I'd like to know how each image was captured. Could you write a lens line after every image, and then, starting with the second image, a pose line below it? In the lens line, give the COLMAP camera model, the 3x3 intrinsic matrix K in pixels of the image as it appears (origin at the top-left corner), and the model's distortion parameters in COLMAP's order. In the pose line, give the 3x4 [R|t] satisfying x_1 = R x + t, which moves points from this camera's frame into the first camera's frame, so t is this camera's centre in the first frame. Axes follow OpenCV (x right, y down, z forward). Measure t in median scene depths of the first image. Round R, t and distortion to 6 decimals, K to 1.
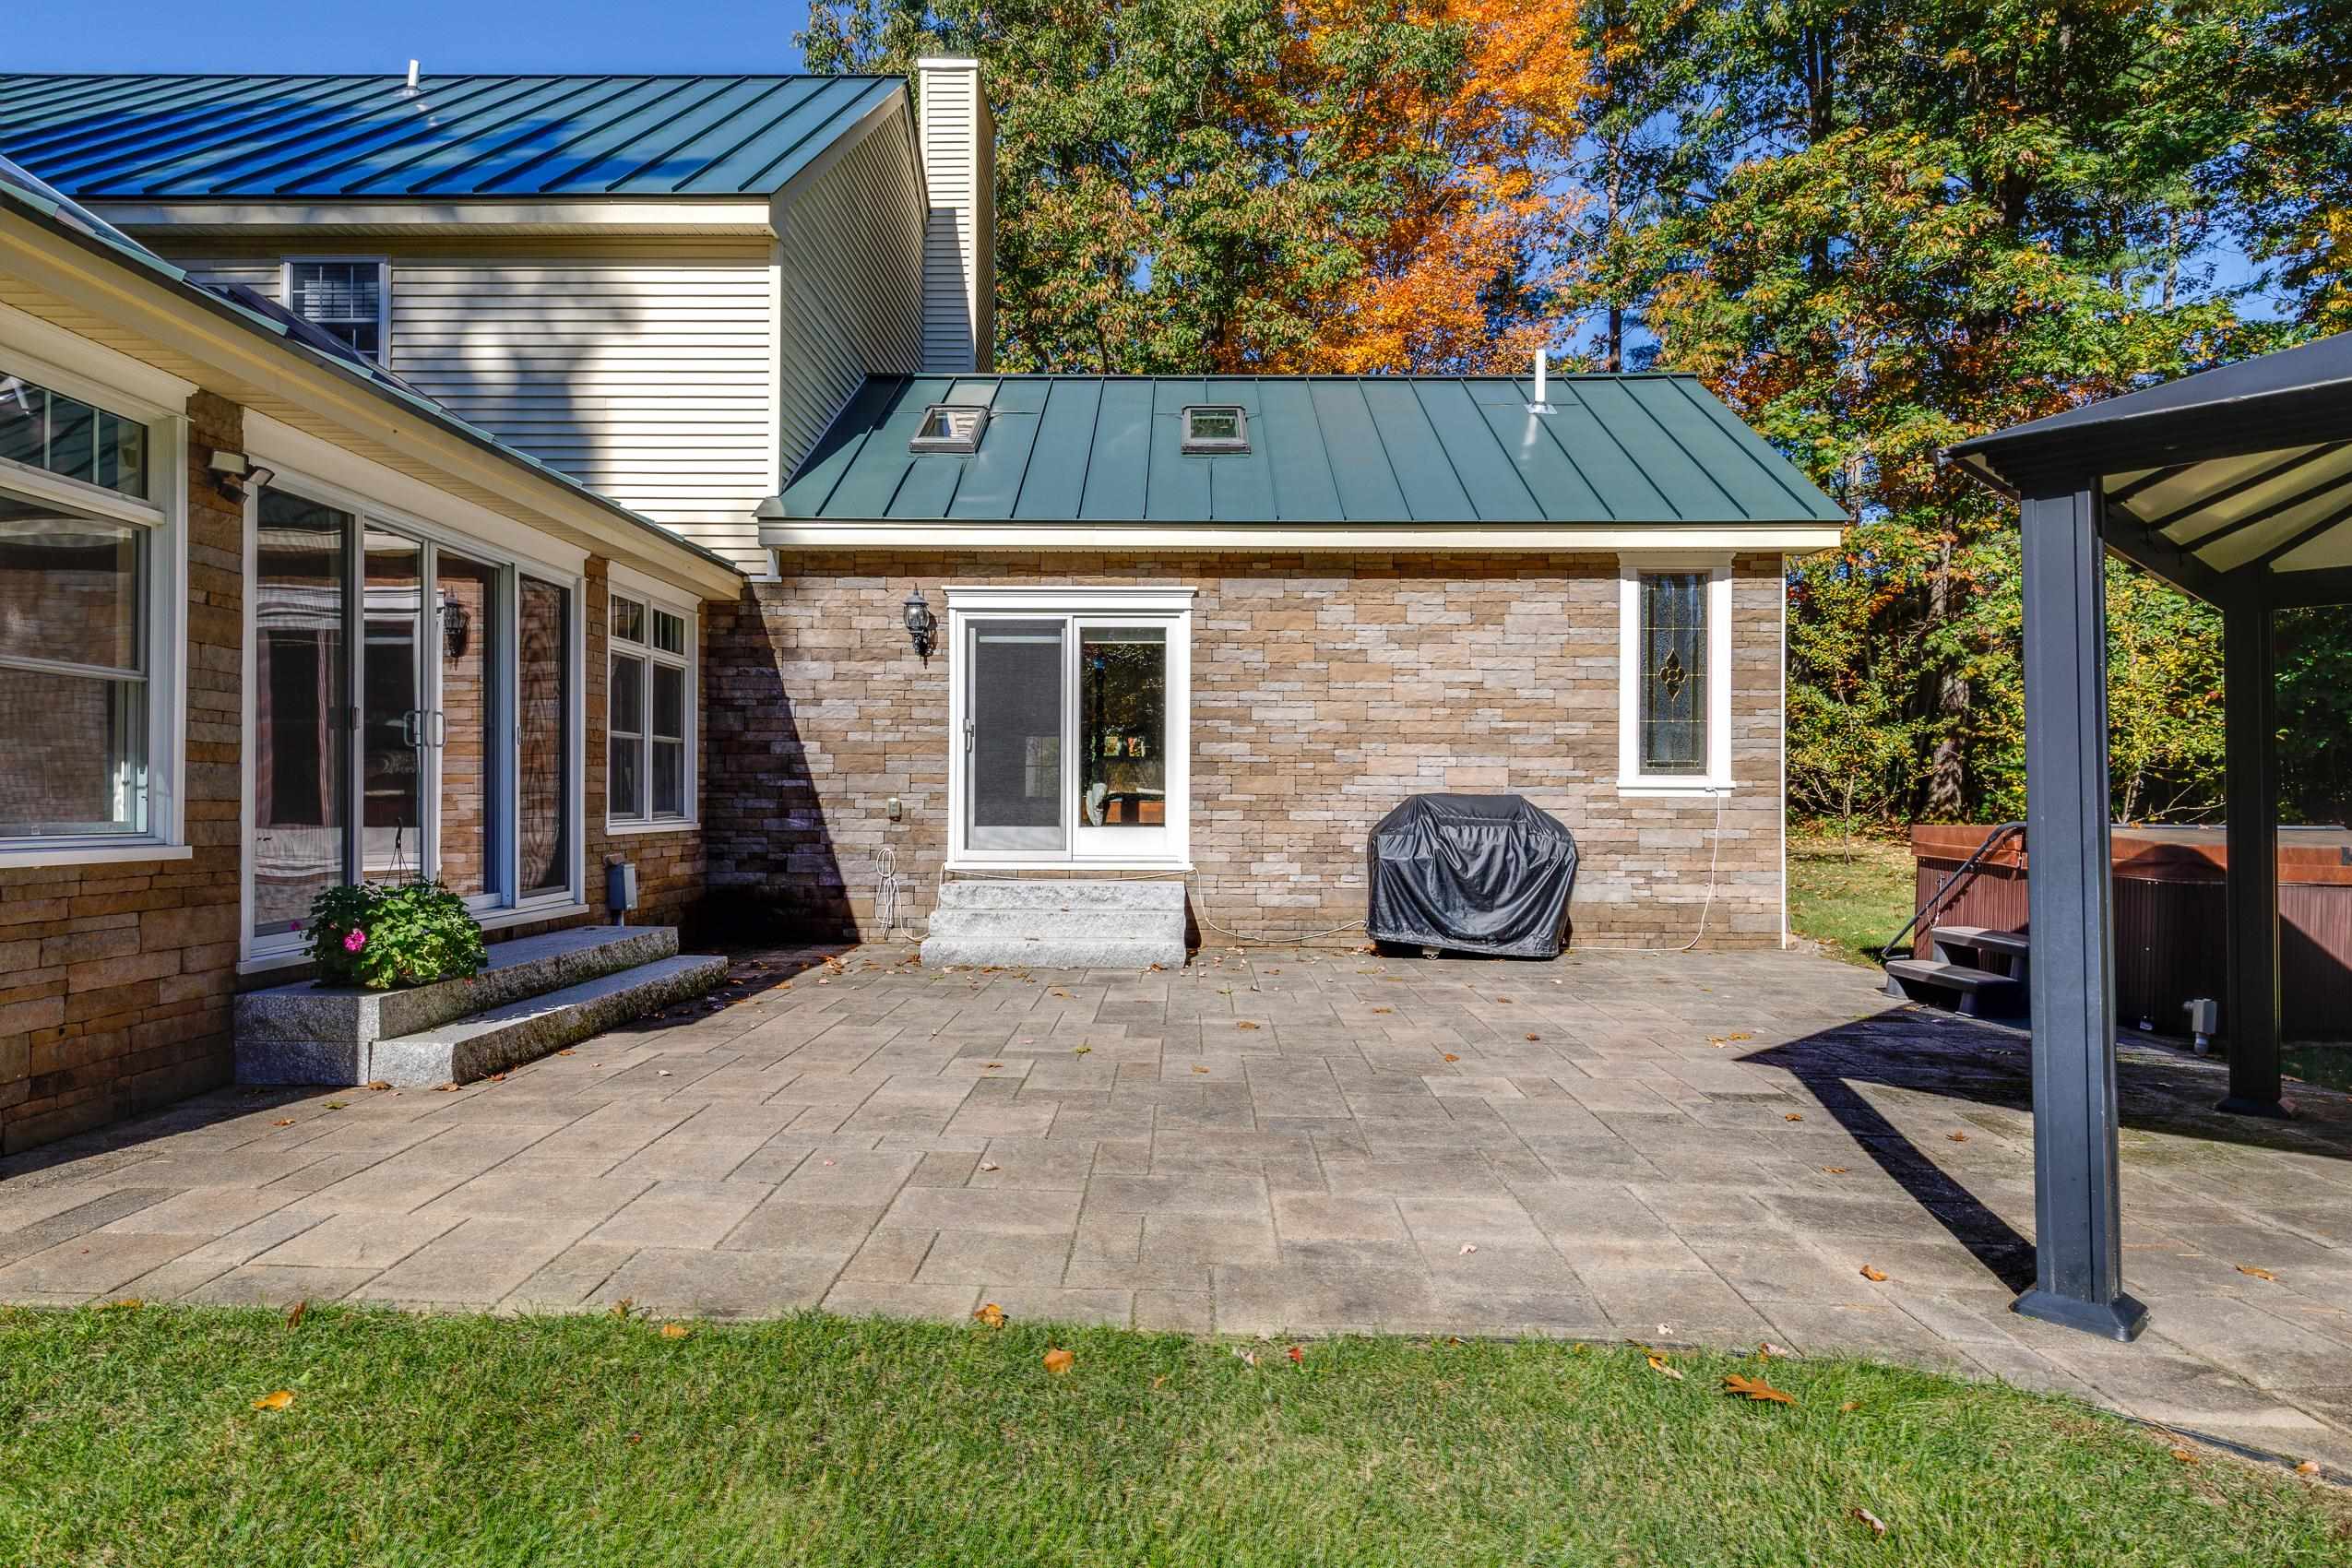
lens RADIAL K [[1266.7, 0, 1176.0], [0, 1266.7, 784.0], [0, 0, 1]] dist [0.022054, -0.000350]
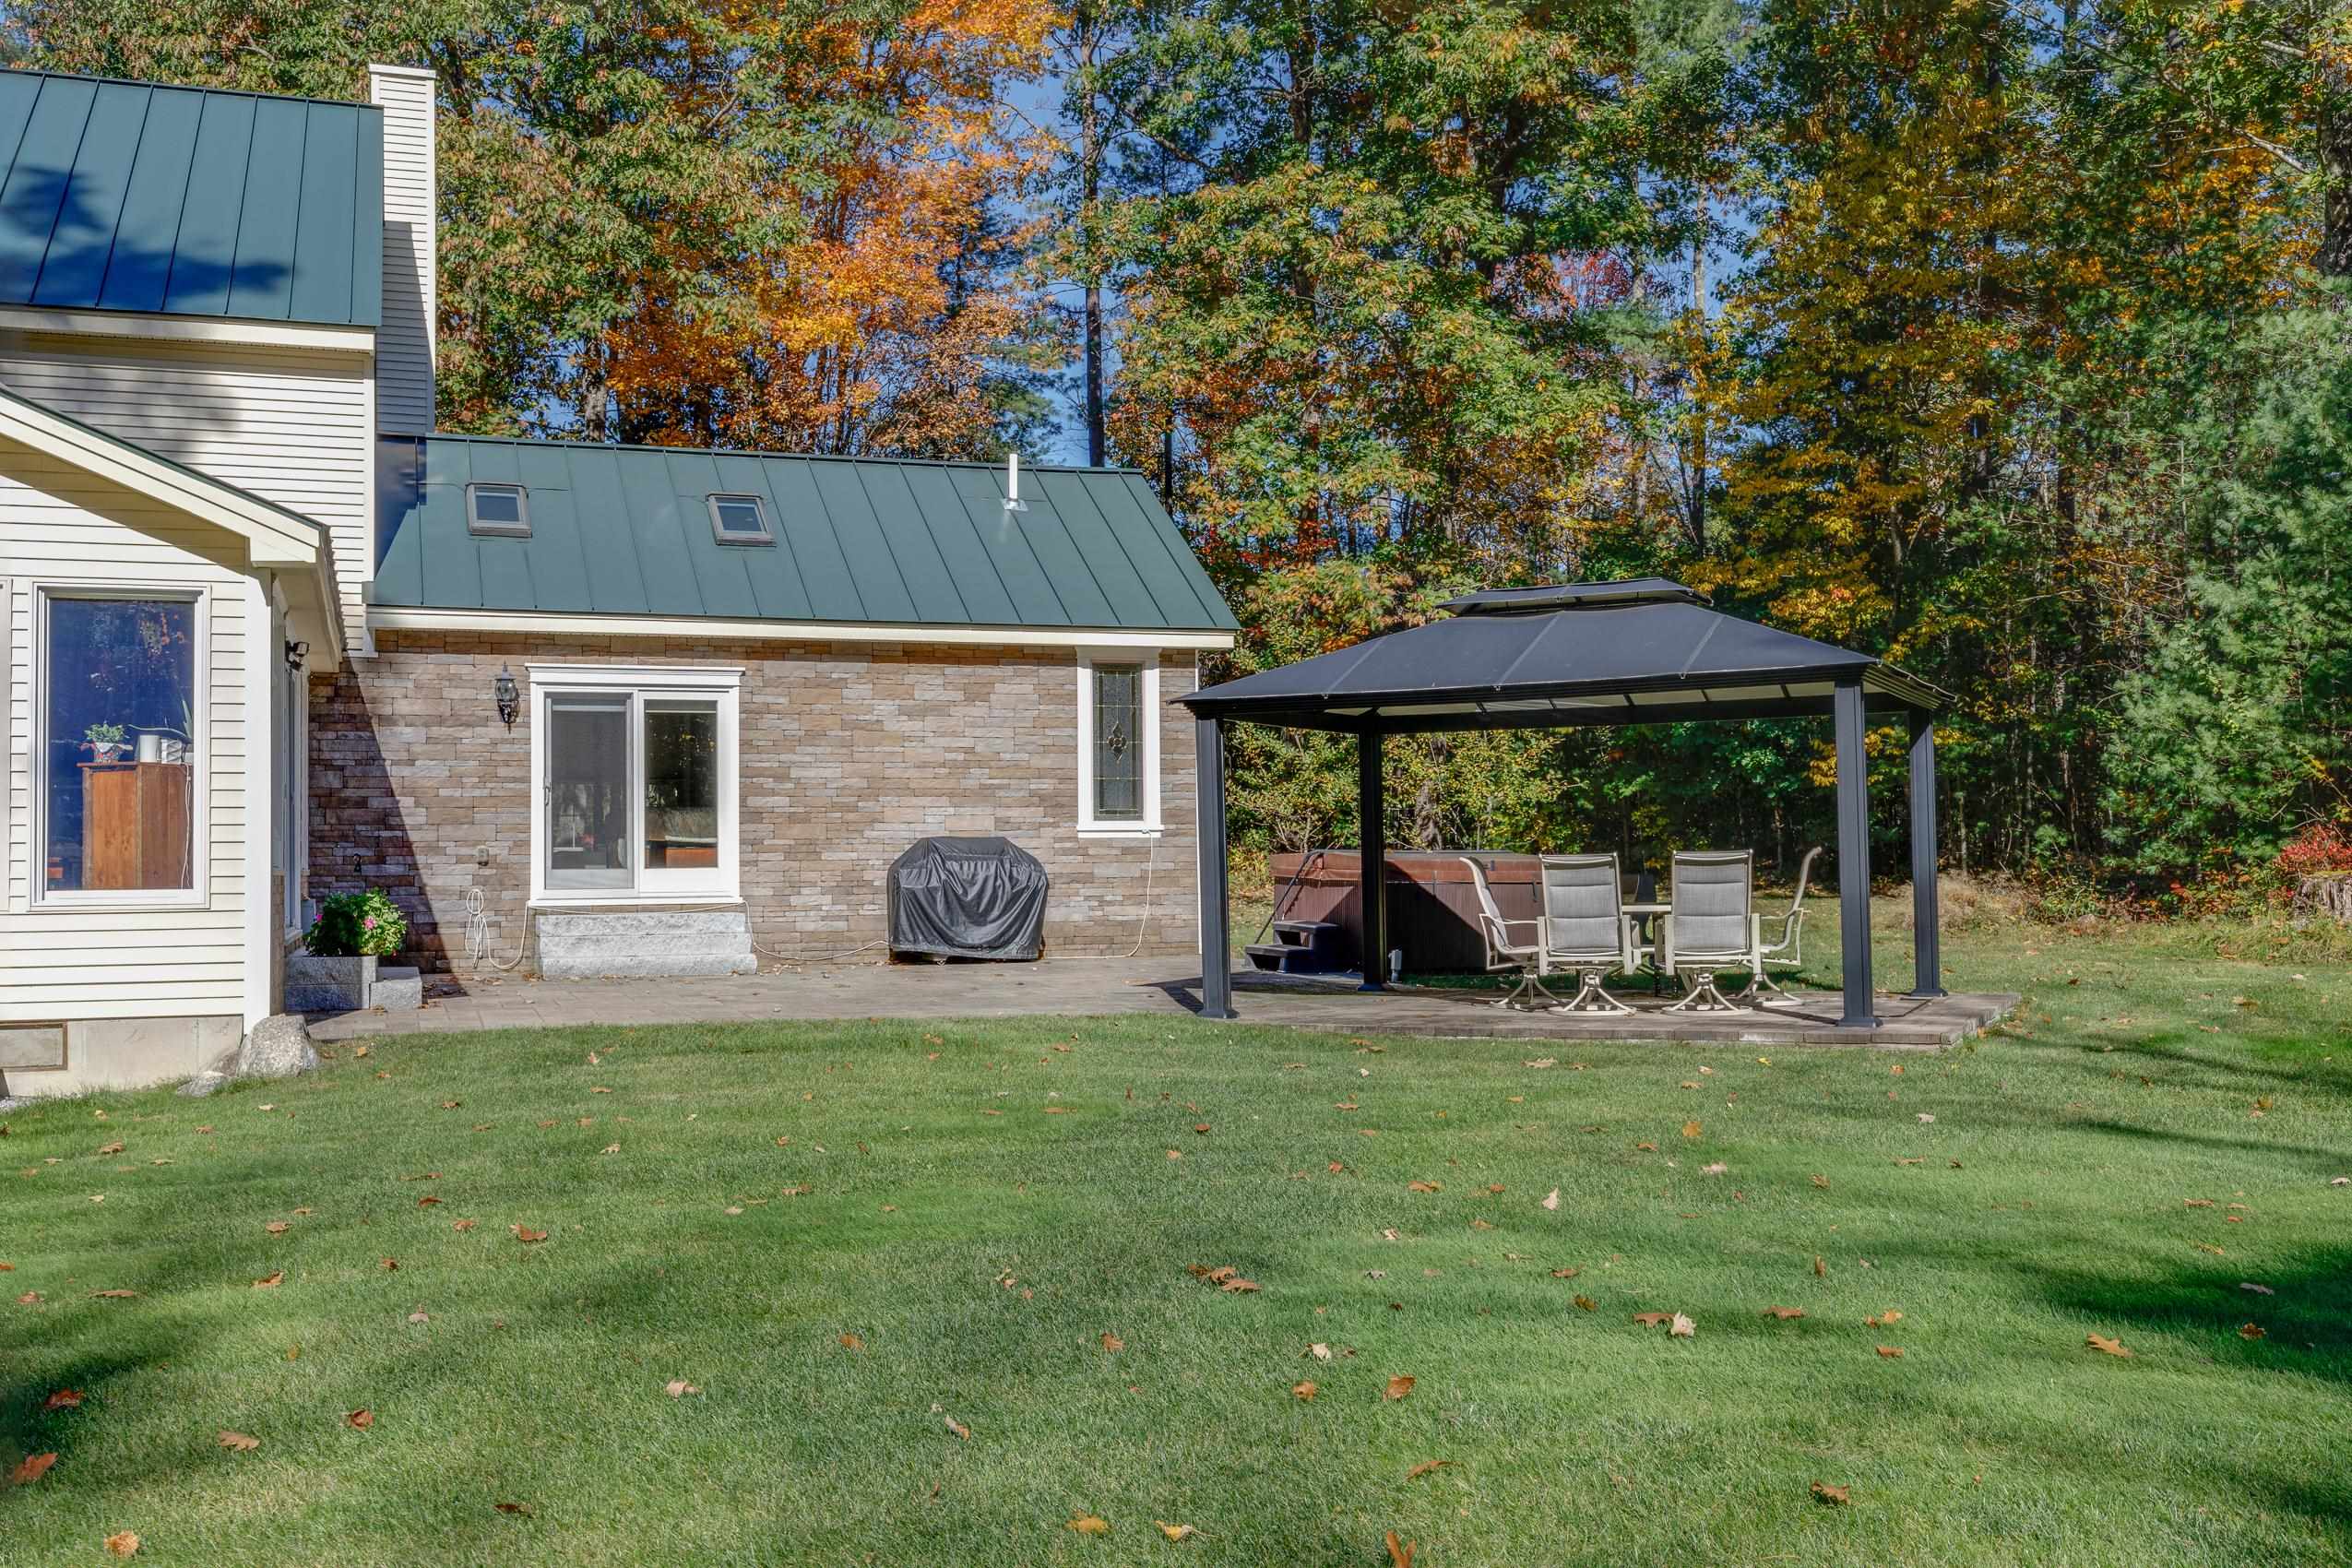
lens RADIAL K [[2331.5, 0, 1176.0], [0, 2331.5, 784.0], [0, 0, 1]] dist [-0.001995, 0.007748]
pose [[0.937729, -0.002407, 0.347360, -0.367520], [0.010474, 0.999717, -0.021348, 0.006855], [-0.347210, 0.023657, 0.937489, -1.213961]]
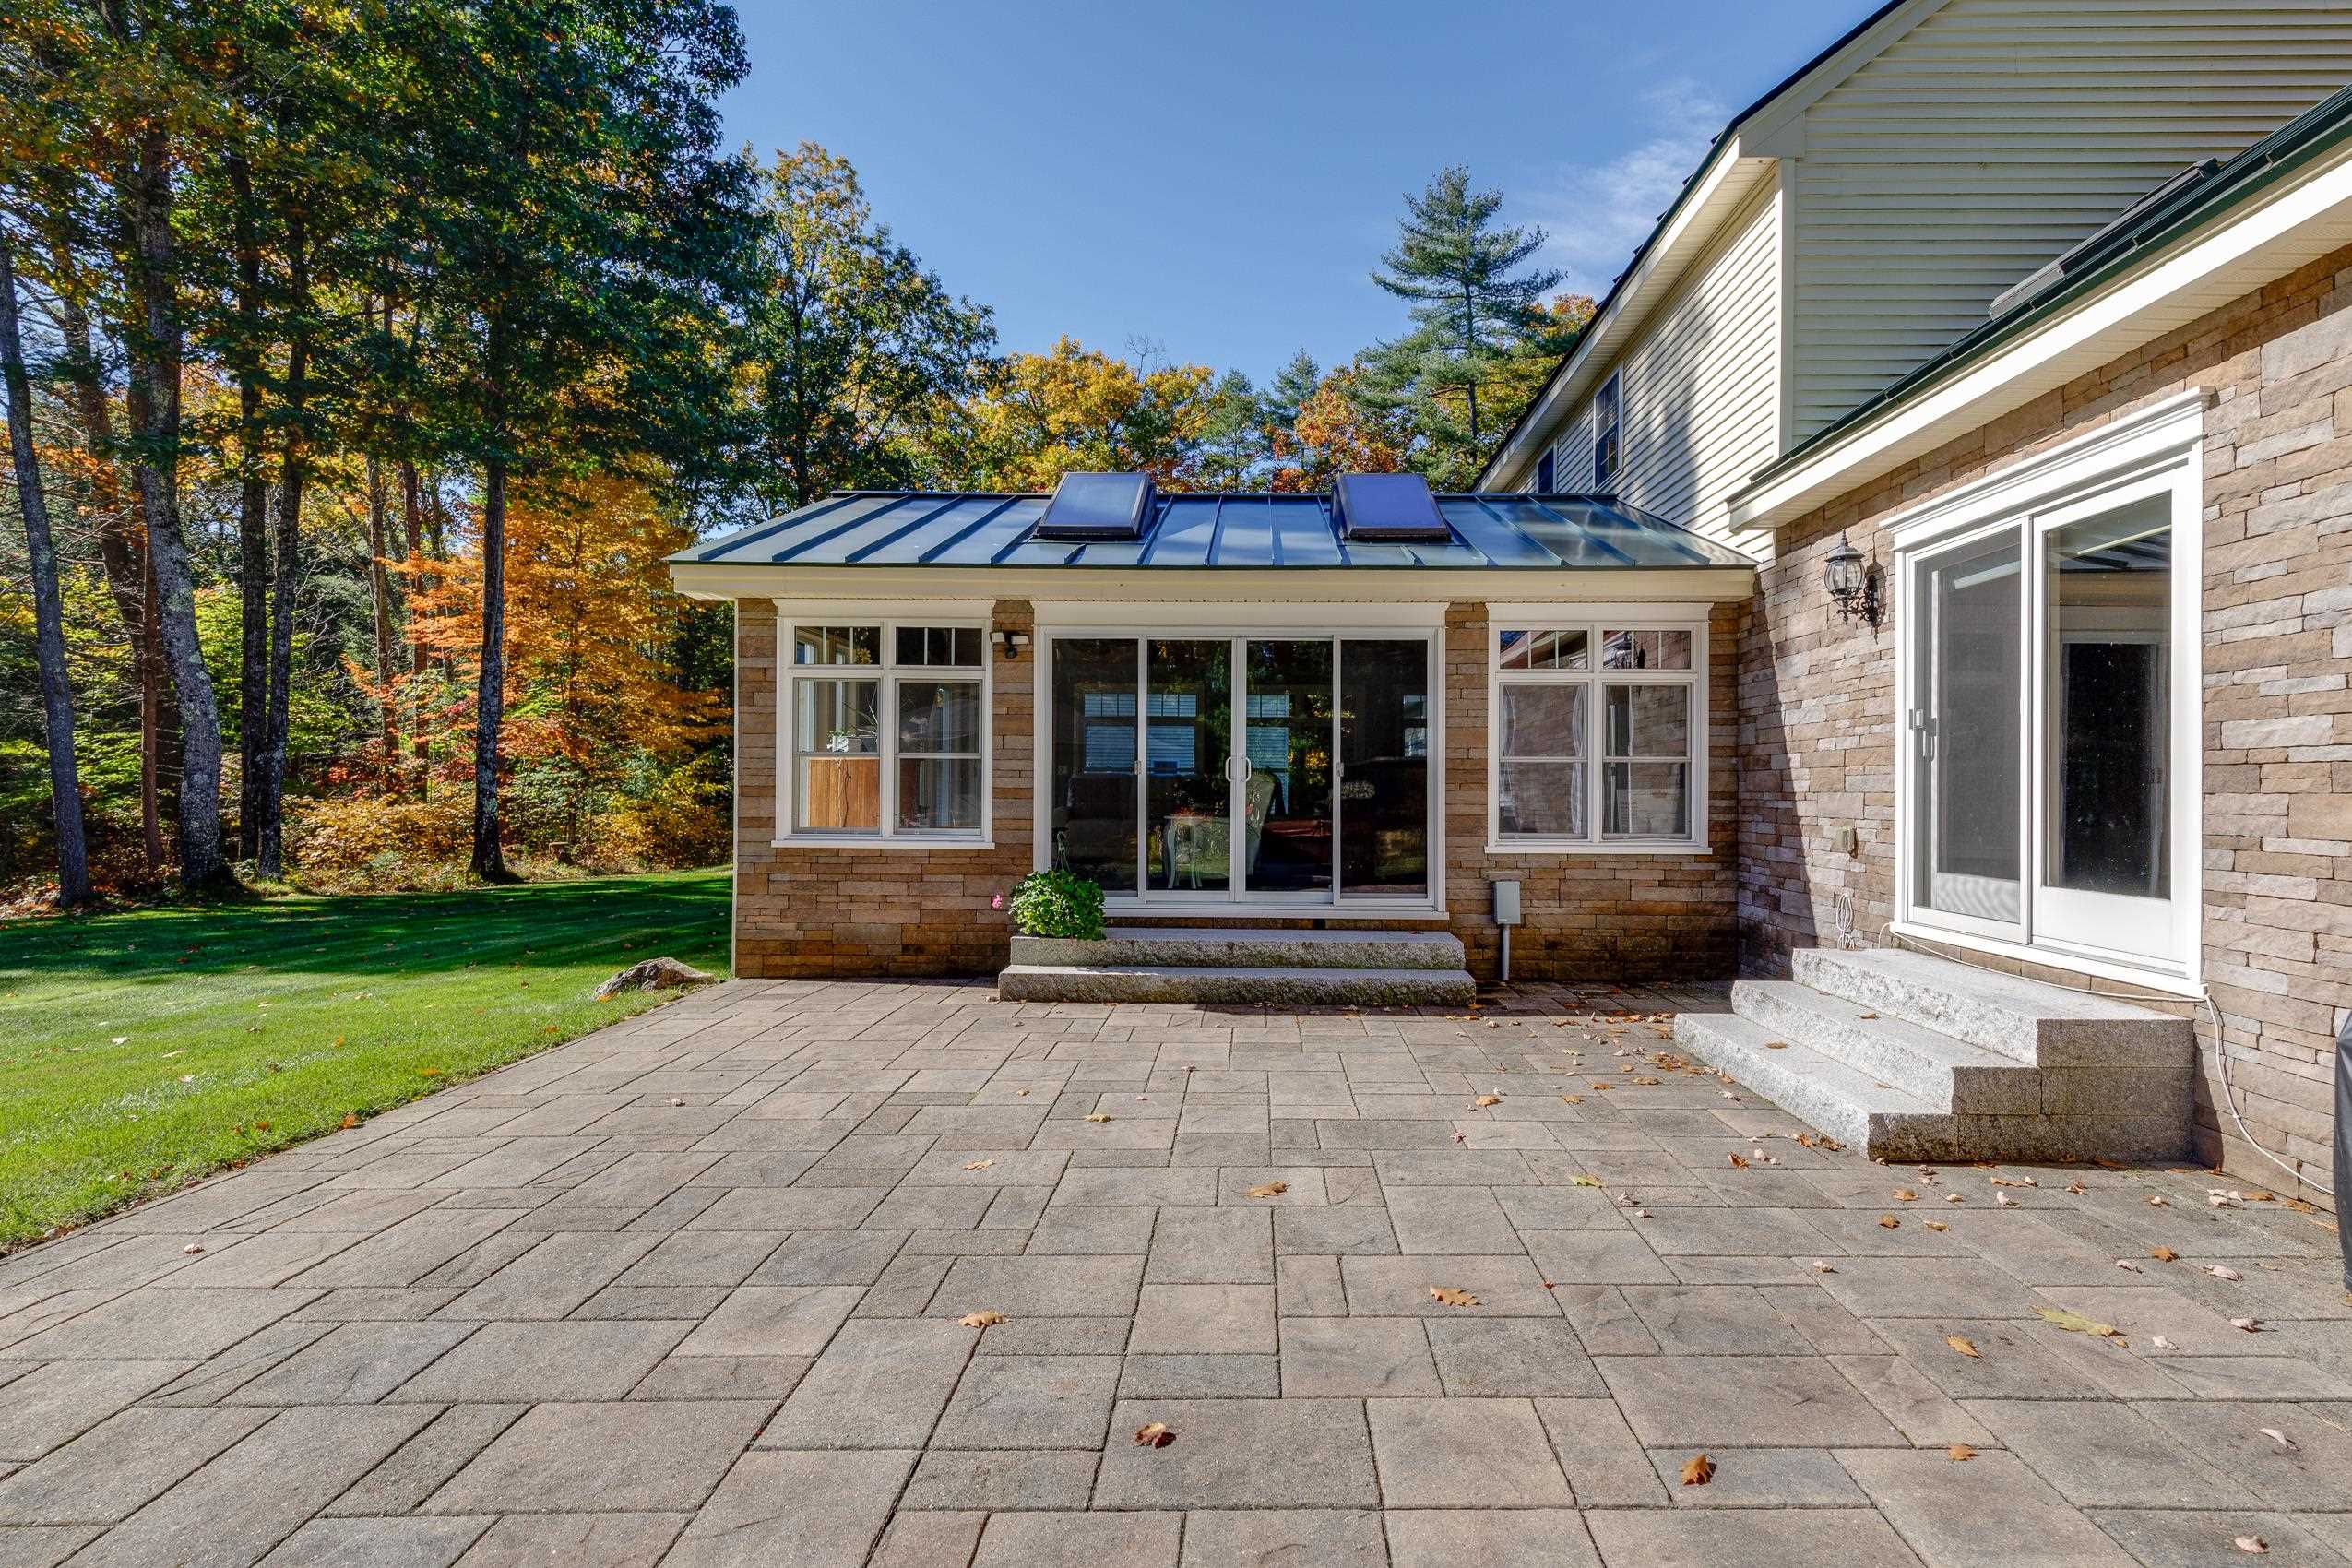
lens RADIAL K [[1091.3, 0, 1250.7], [0, 1091.3, 788.1], [0, 0, 1]] dist [0.001085, -0.000077]
pose [[0.018104, -0.007982, -0.999804, 0.405152], [0.006818, 0.999946, -0.007860, -0.008274], [0.999813, -0.006675, 0.018158, 0.641480]]
